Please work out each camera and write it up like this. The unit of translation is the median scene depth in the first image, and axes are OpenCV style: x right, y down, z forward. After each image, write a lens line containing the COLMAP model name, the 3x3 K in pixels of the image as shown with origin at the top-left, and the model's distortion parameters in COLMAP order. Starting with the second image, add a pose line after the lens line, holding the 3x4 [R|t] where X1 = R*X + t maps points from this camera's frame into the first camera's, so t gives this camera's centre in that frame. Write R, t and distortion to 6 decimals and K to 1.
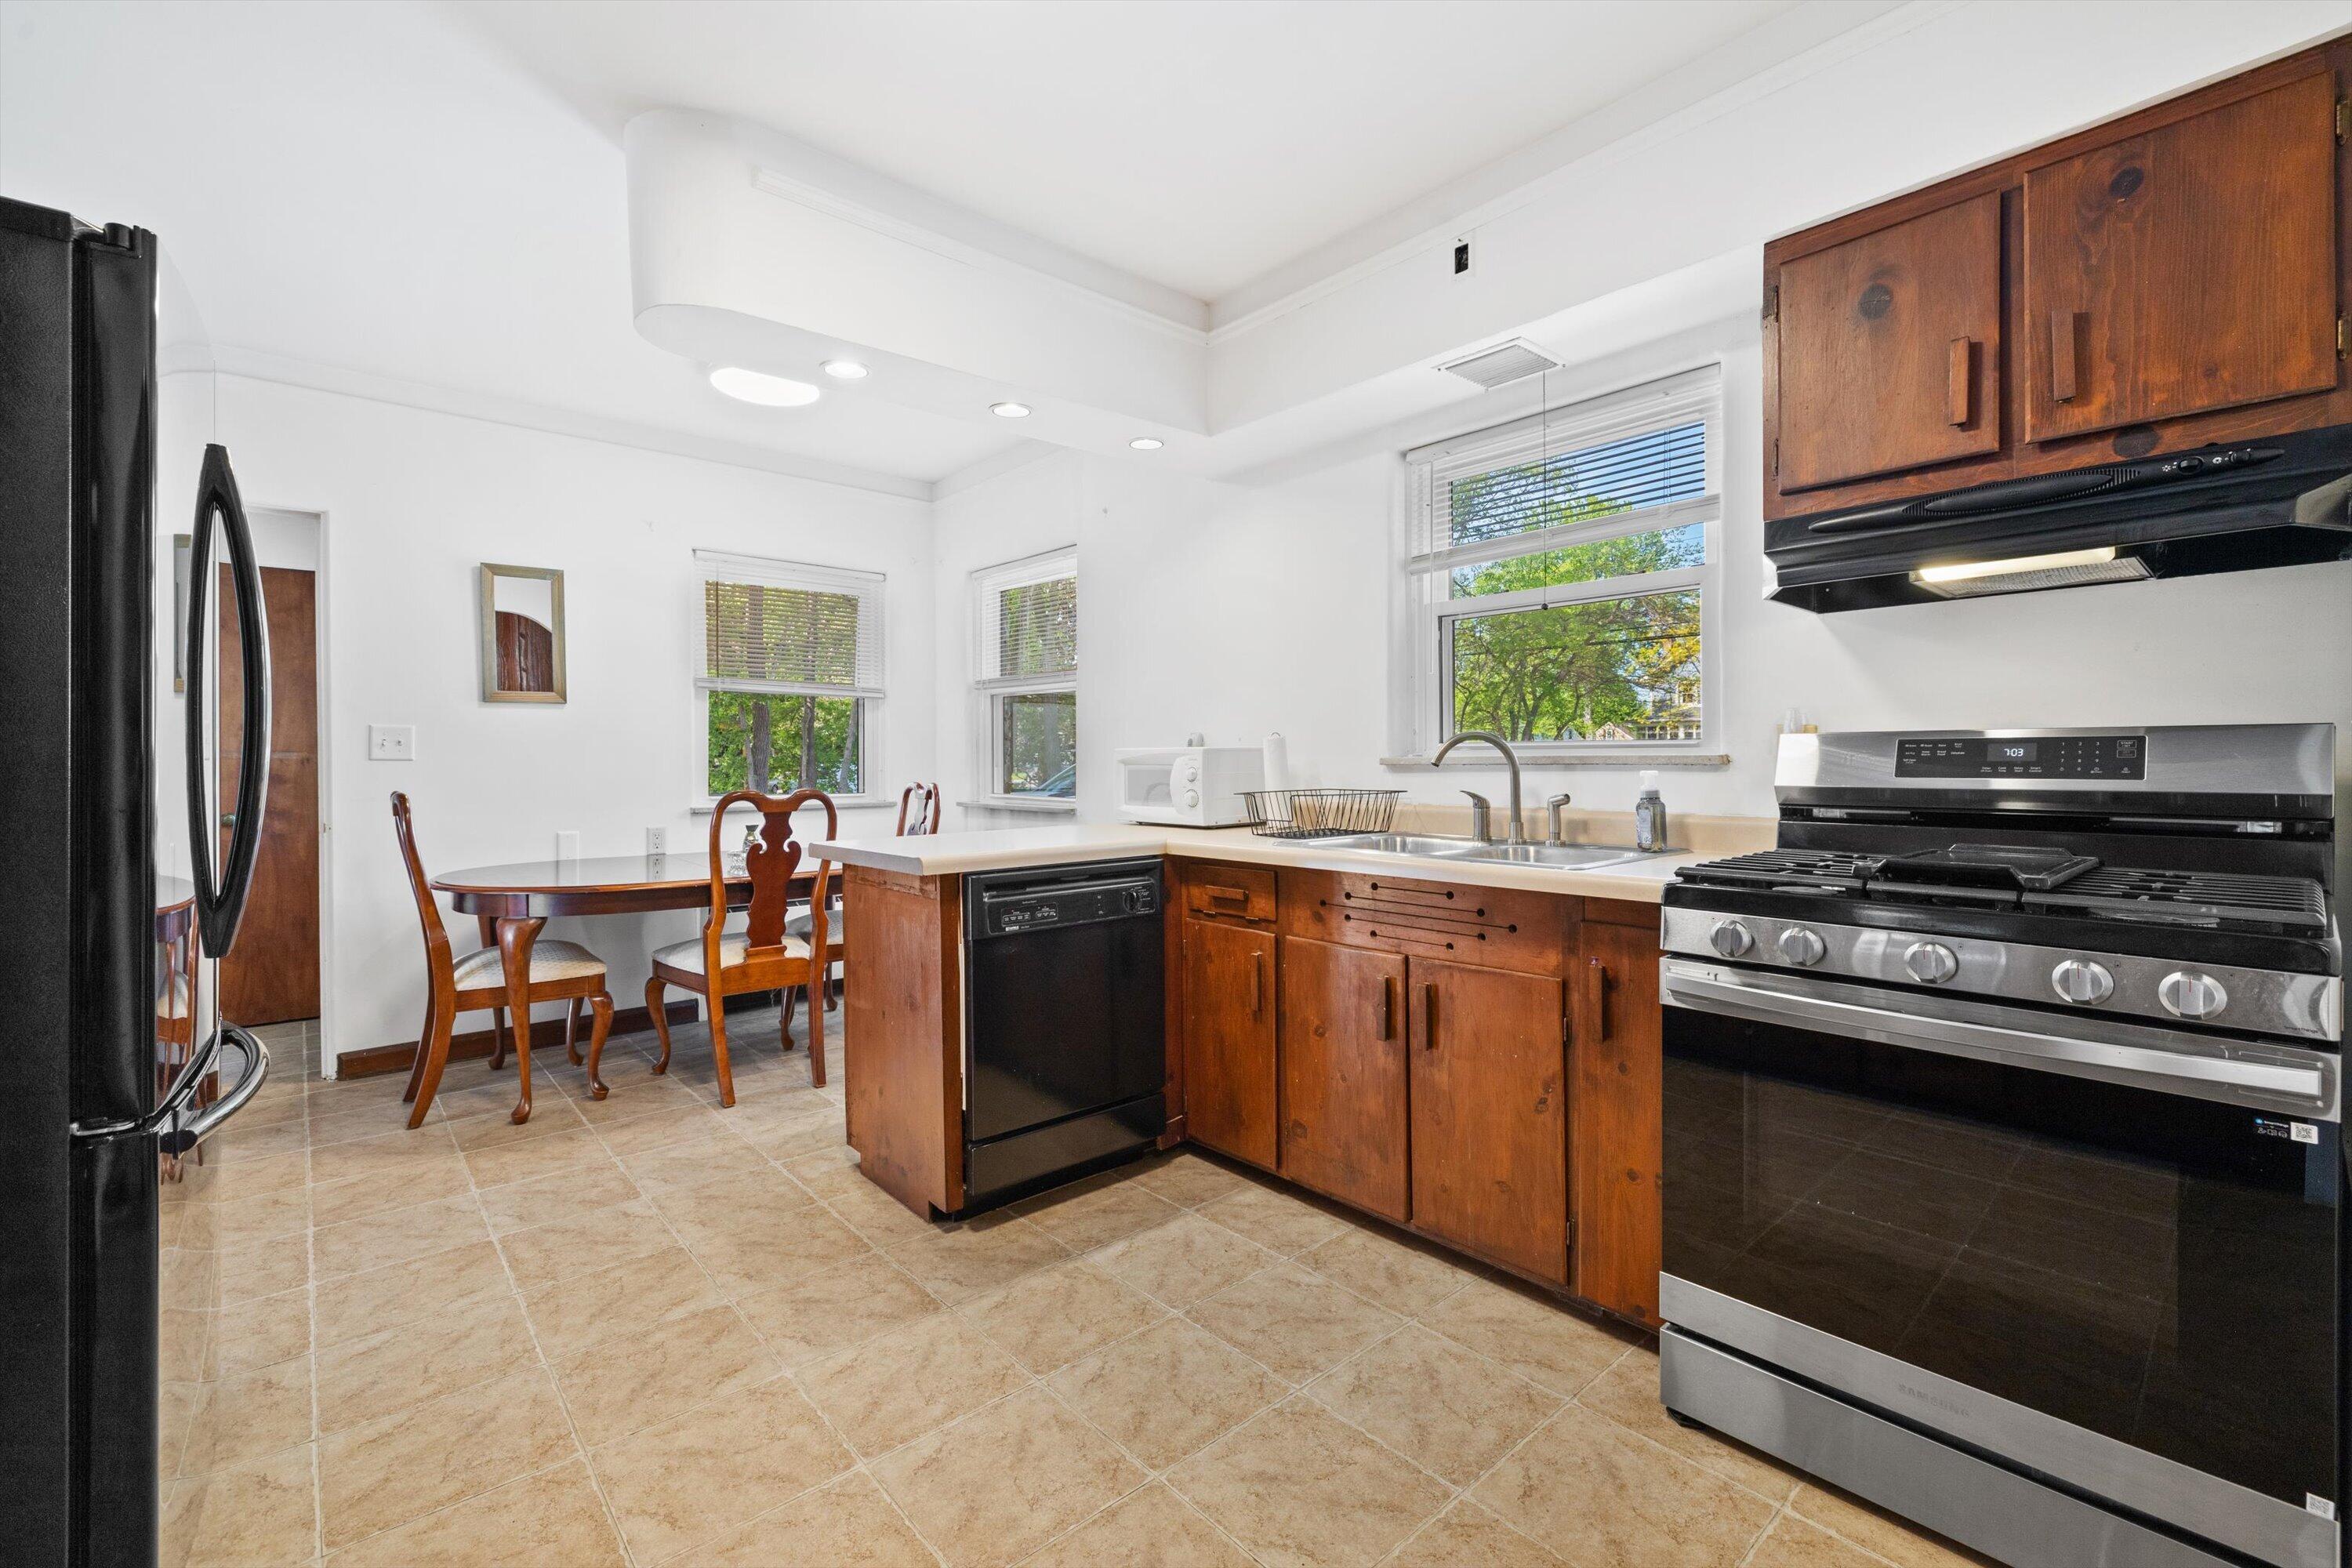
lens RADIAL K [[1011.3, 0, 1168.1], [0, 1011.3, 769.4], [0, 0, 1]] dist [-0.000005, -0.000048]
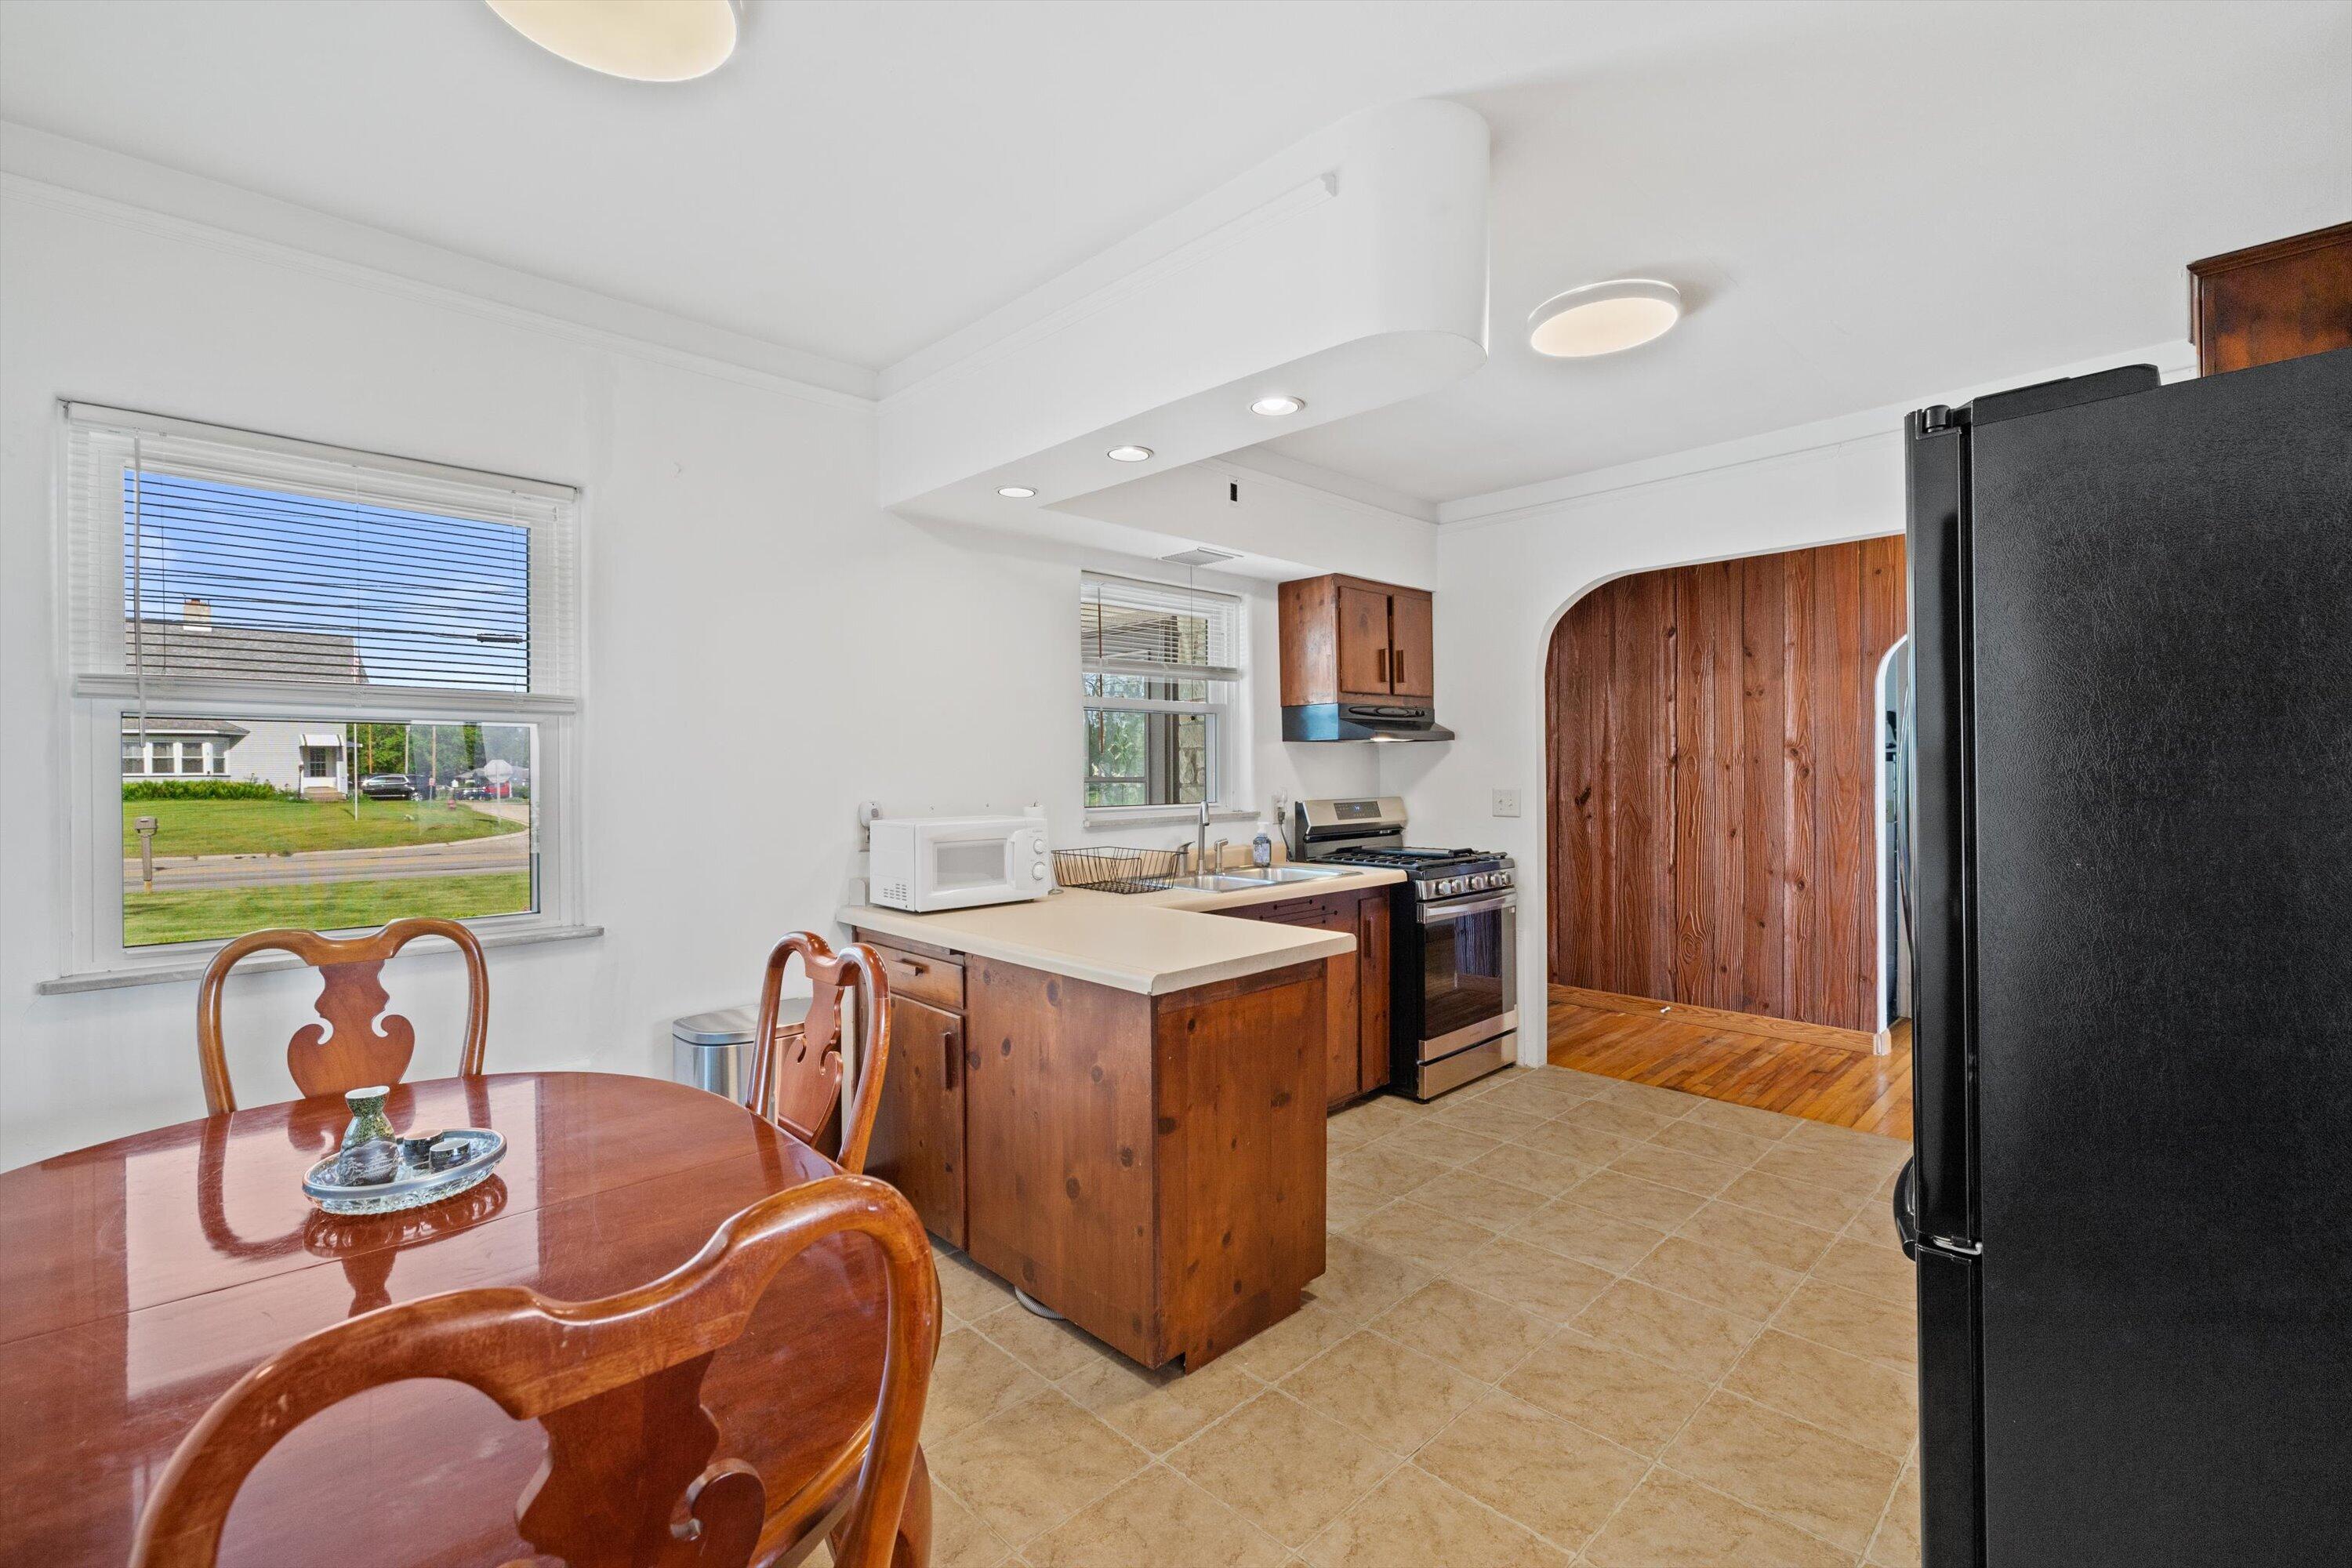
lens RADIAL K [[1011.3, 0, 1177.6], [0, 1011.3, 782.1], [0, 0, 1]] dist [-0.000005, -0.000048]
pose [[-0.055935, -0.004633, 0.998424, -1.317452], [0.019621, 0.999791, 0.005739, -0.083250], [-0.998242, 0.019911, -0.055832, 1.259270]]
